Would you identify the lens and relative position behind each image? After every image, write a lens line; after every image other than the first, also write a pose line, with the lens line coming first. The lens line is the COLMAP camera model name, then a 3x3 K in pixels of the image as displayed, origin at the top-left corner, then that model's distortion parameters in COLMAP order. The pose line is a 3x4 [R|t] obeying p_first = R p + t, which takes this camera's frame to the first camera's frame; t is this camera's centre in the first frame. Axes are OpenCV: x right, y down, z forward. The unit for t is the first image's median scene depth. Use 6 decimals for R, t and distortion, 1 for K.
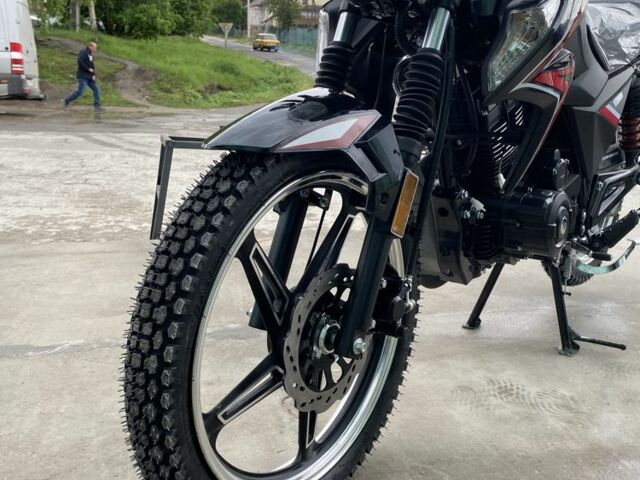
lens RADIAL K [[661.6, 0, 314.1], [0, 661.6, 241.4], [0, 0, 1]] dist [0.070237, -0.164474]
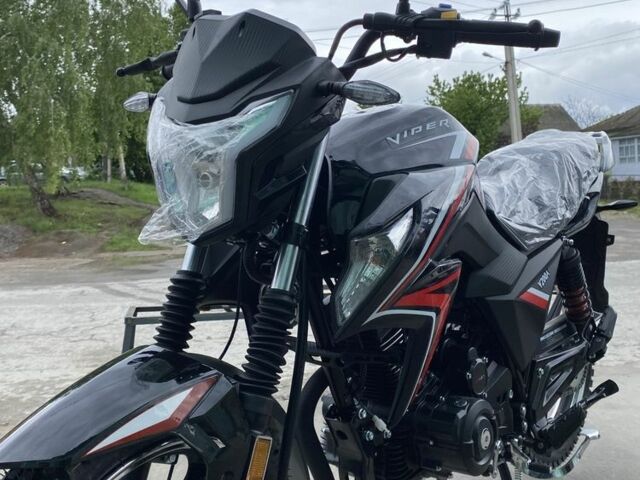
lens RADIAL K [[653.9, 0, 313.4], [0, 653.9, 223.9], [0, 0, 1]] dist [0.077351, -0.204970]
pose [[0.996487, -0.071333, -0.043876, 0.046819], [0.060592, 0.975765, -0.210265, -0.029582], [0.057812, 0.206867, 0.976659, 0.018331]]
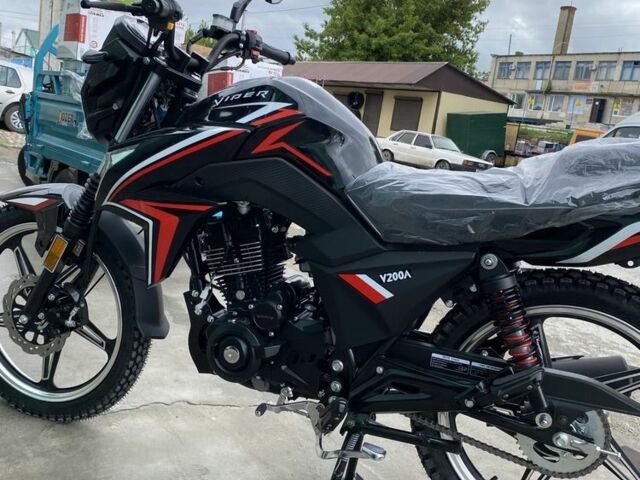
lens RADIAL K [[643.5, 0, 307.6], [0, 643.5, 240.1], [0, 0, 1]] dist [0.132762, -0.232379]
pose [[0.334855, 0.194103, -0.922061, 0.301929], [-0.363523, 0.929409, 0.063634, -0.069146], [0.869324, 0.313882, 0.381778, 0.145824]]
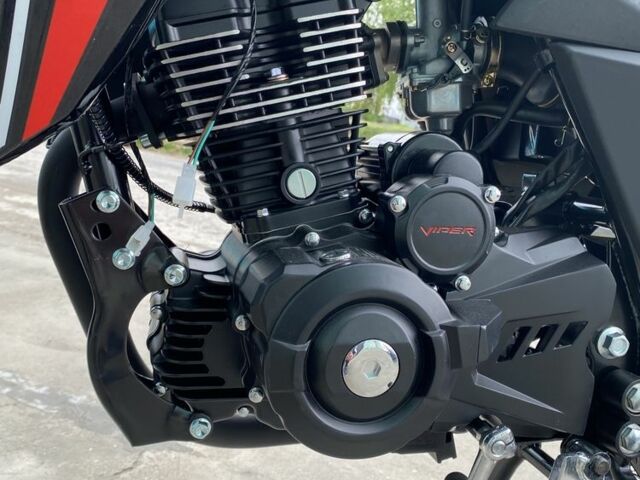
lens RADIAL K [[661.6, 0, 314.1], [0, 661.6, 241.4], [0, 0, 1]] dist [0.070237, -0.164474]
pose [[0.780611, 0.176474, -0.599586, 0.119242], [-0.274081, 0.958807, -0.074628, -0.011567], [0.561717, 0.222591, 0.796823, 0.162488]]
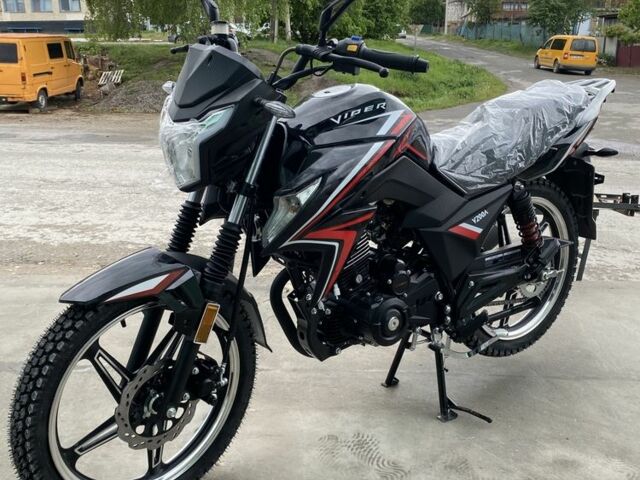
lens RADIAL K [[656.2, 0, 309.6], [0, 656.2, 246.2], [0, 0, 1]] dist [0.071566, -0.142922]
pose [[0.953719, 0.051872, -0.296191, 0.132936], [-0.046511, 0.998602, 0.025123, -0.045084], [0.297080, -0.010184, 0.954798, -0.061701]]
